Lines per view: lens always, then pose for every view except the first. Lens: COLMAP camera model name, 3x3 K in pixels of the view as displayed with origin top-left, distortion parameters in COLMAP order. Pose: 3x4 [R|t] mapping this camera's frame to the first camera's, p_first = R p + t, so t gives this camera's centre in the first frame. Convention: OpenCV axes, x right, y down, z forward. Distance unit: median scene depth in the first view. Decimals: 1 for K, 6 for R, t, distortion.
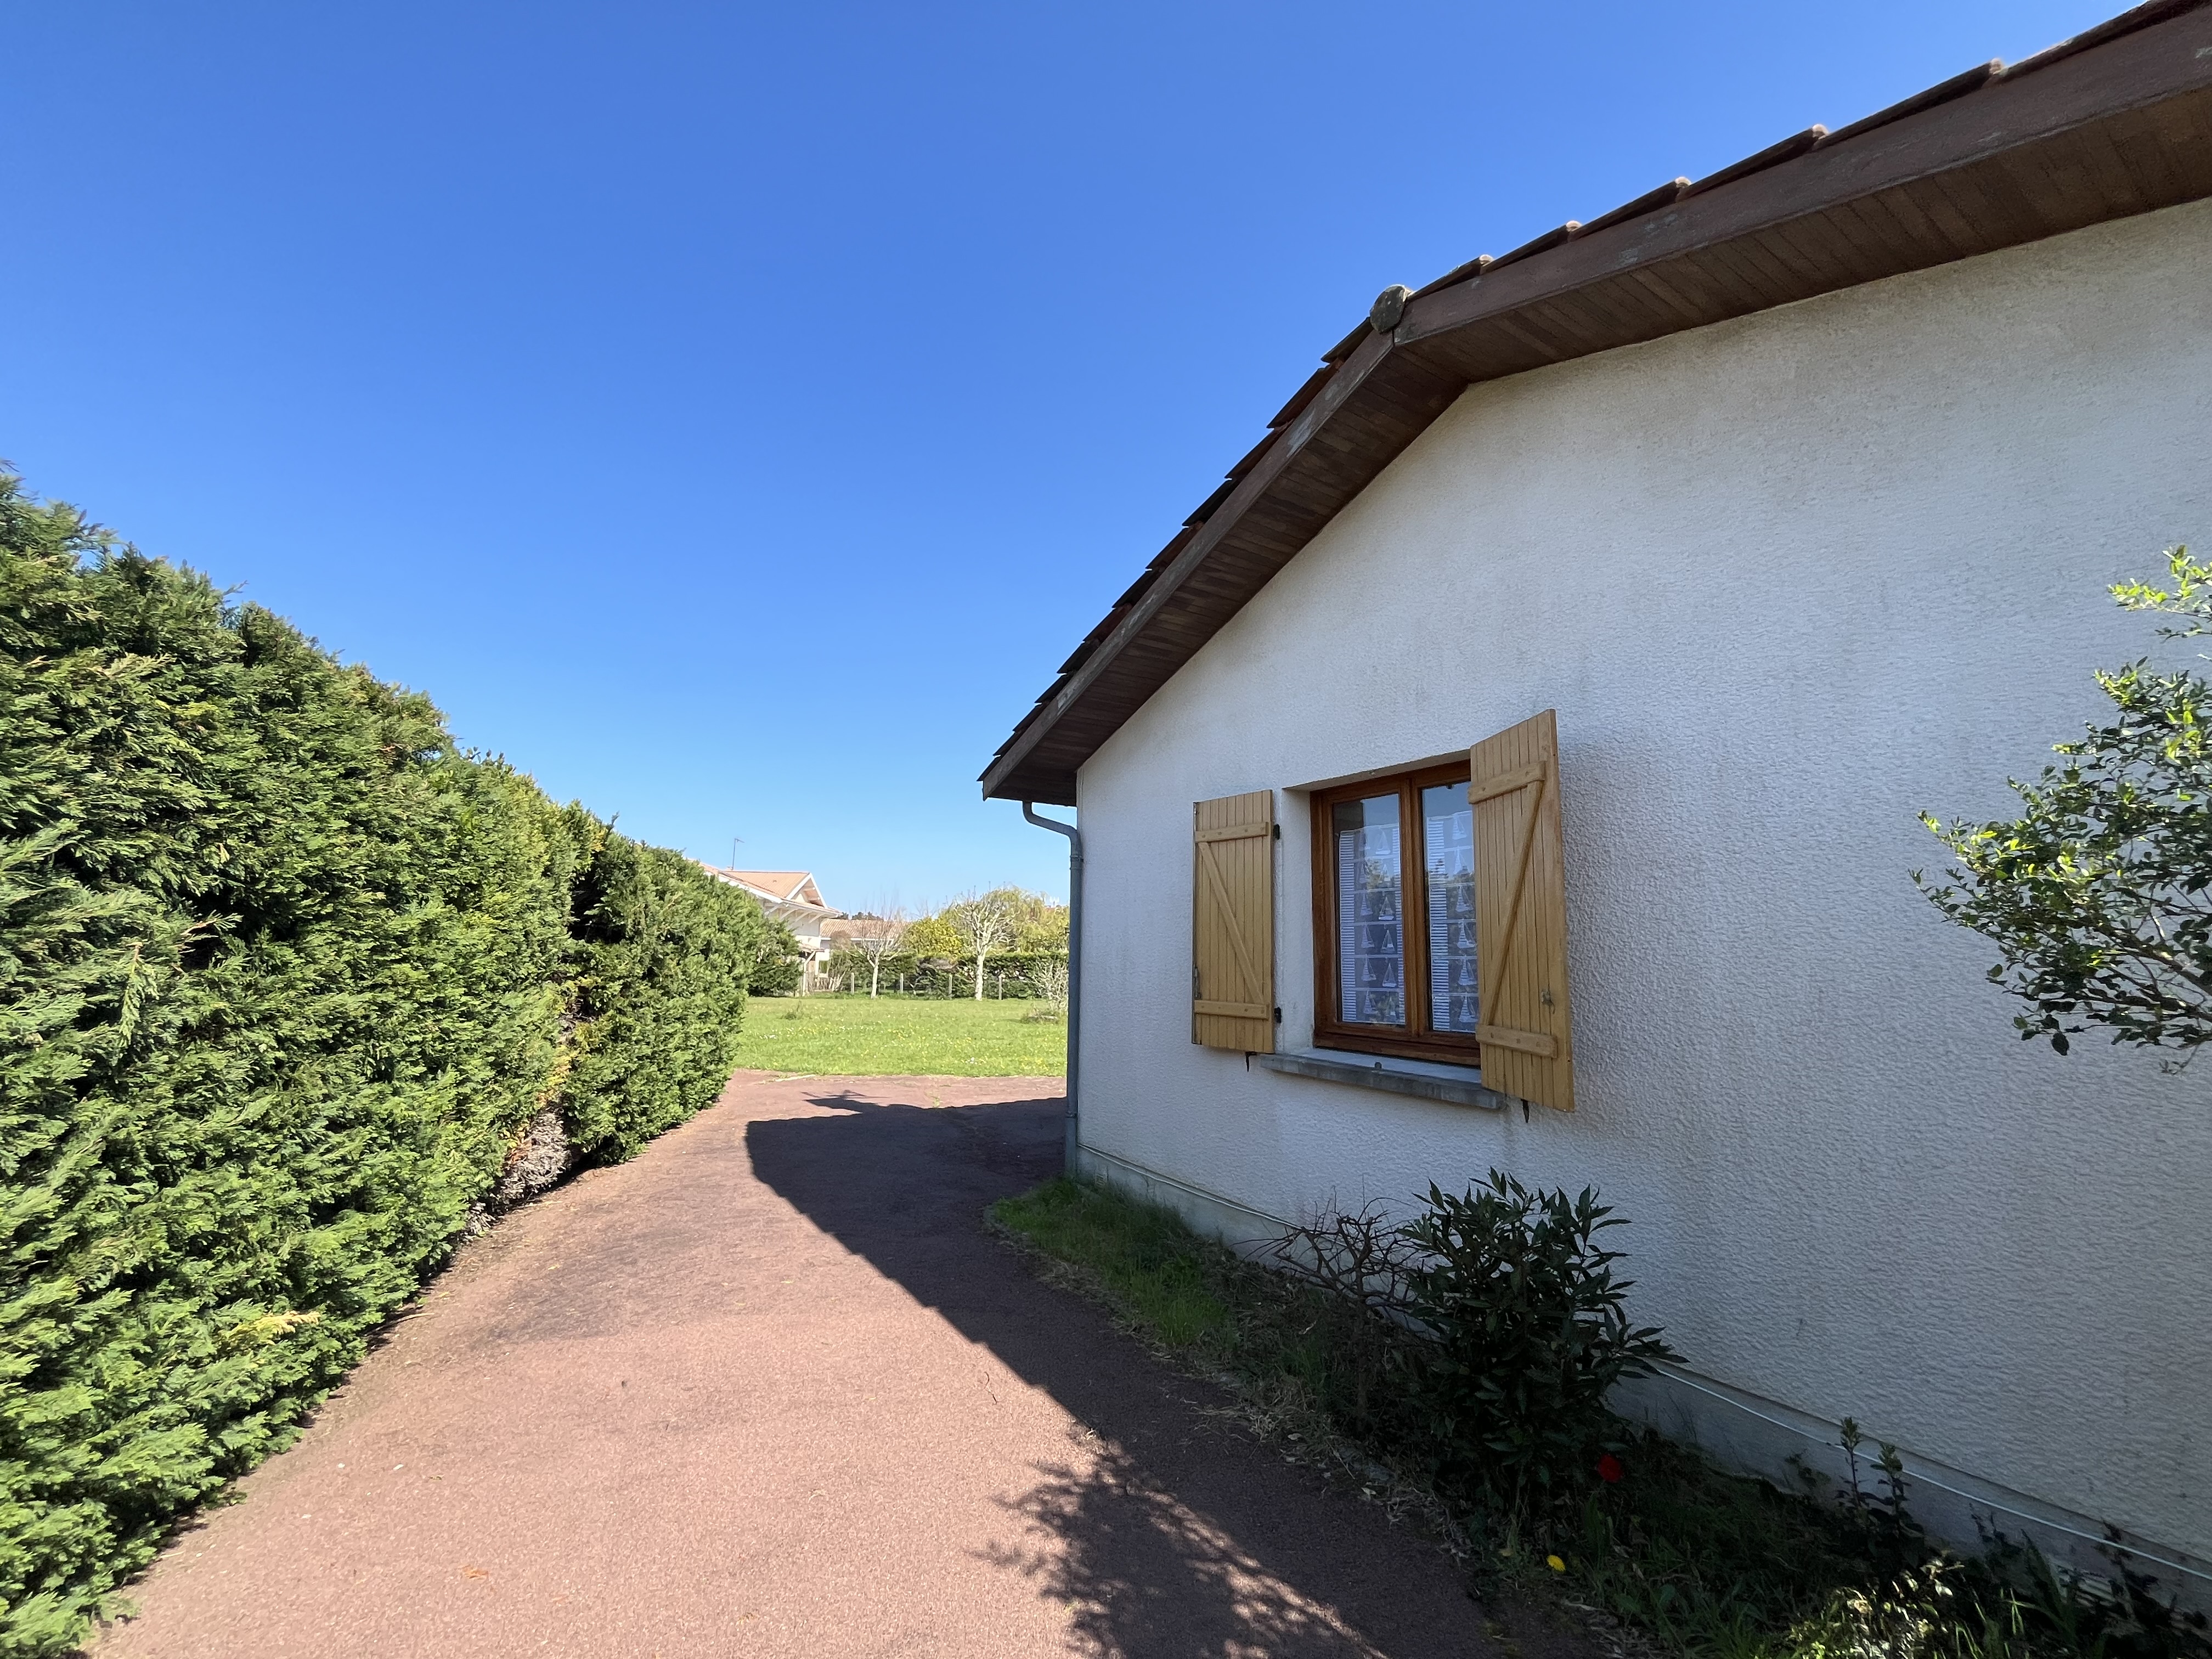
lens RADIAL K [[902.5, 0, 1108.0], [0, 902.5, 818.4], [0, 0, 1]] dist [-0.003573, 0.000359]
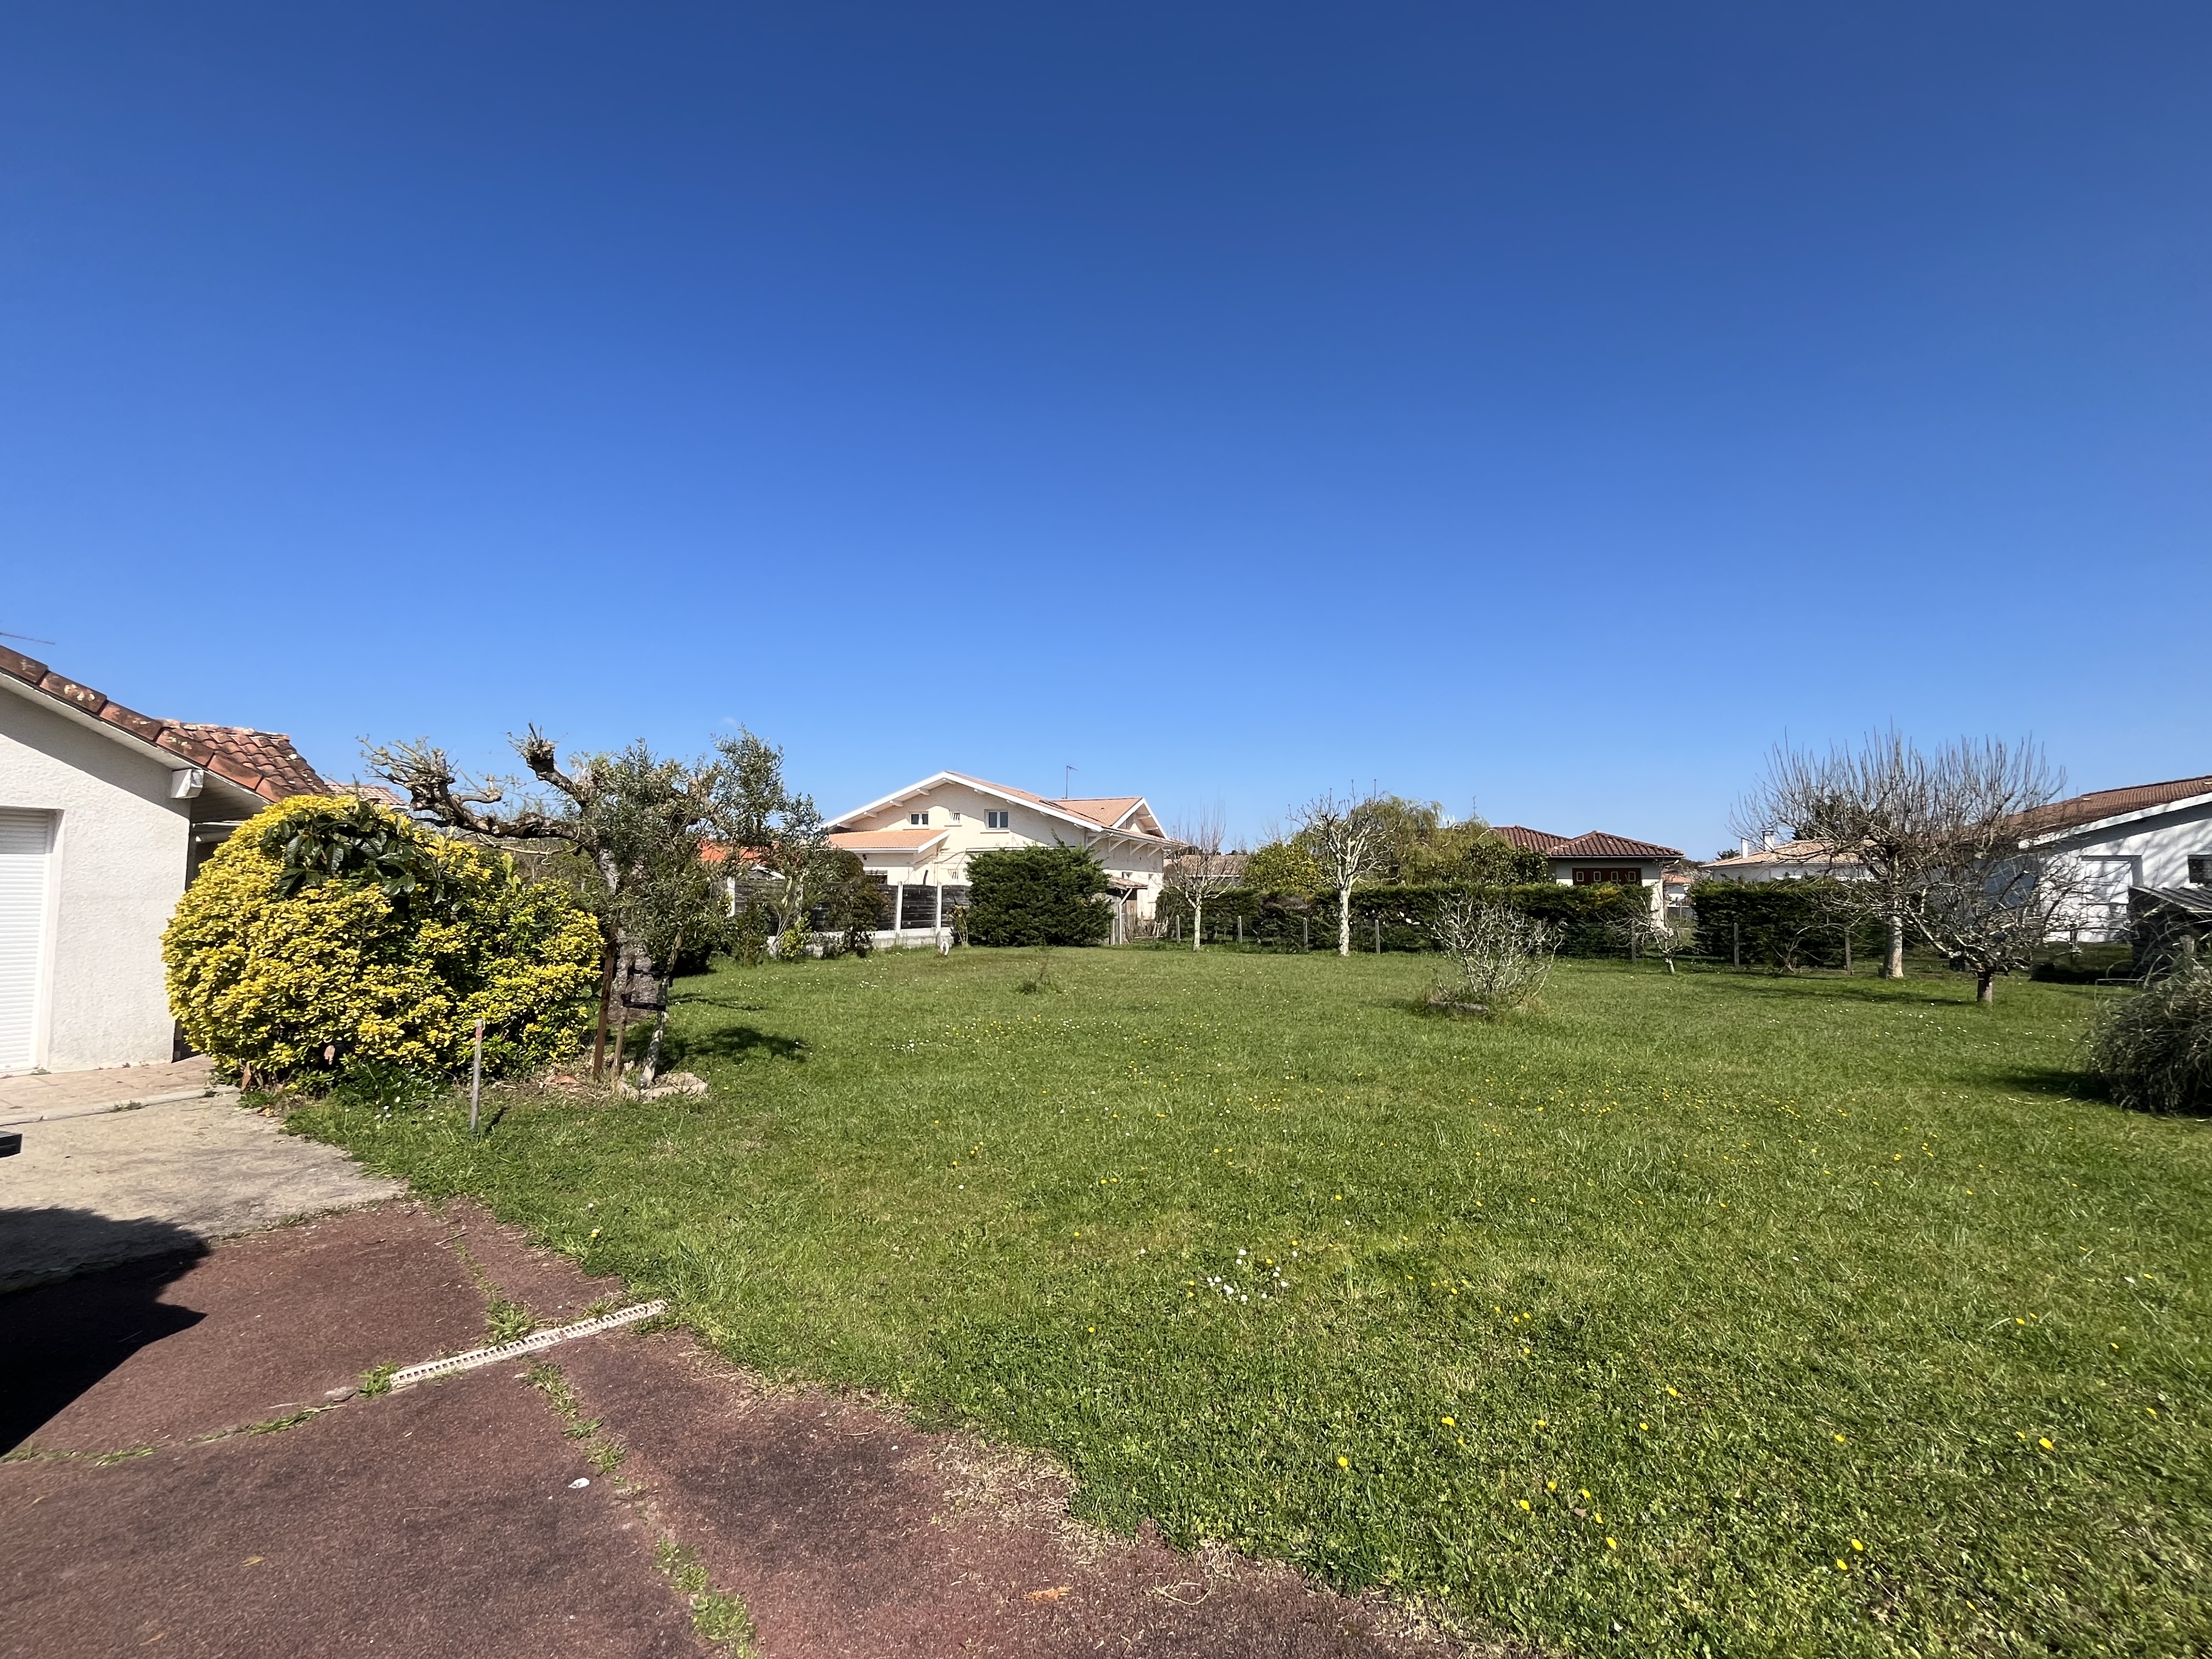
lens RADIAL K [[902.5, 0, 1099.5], [0, 902.5, 817.3], [0, 0, 1]] dist [-0.003573, 0.000359]
pose [[0.911077, -0.048705, -0.409350, -0.025749], [0.076003, 0.995819, 0.050674, 0.044692], [0.405170, -0.077279, 0.910969, 0.282452]]
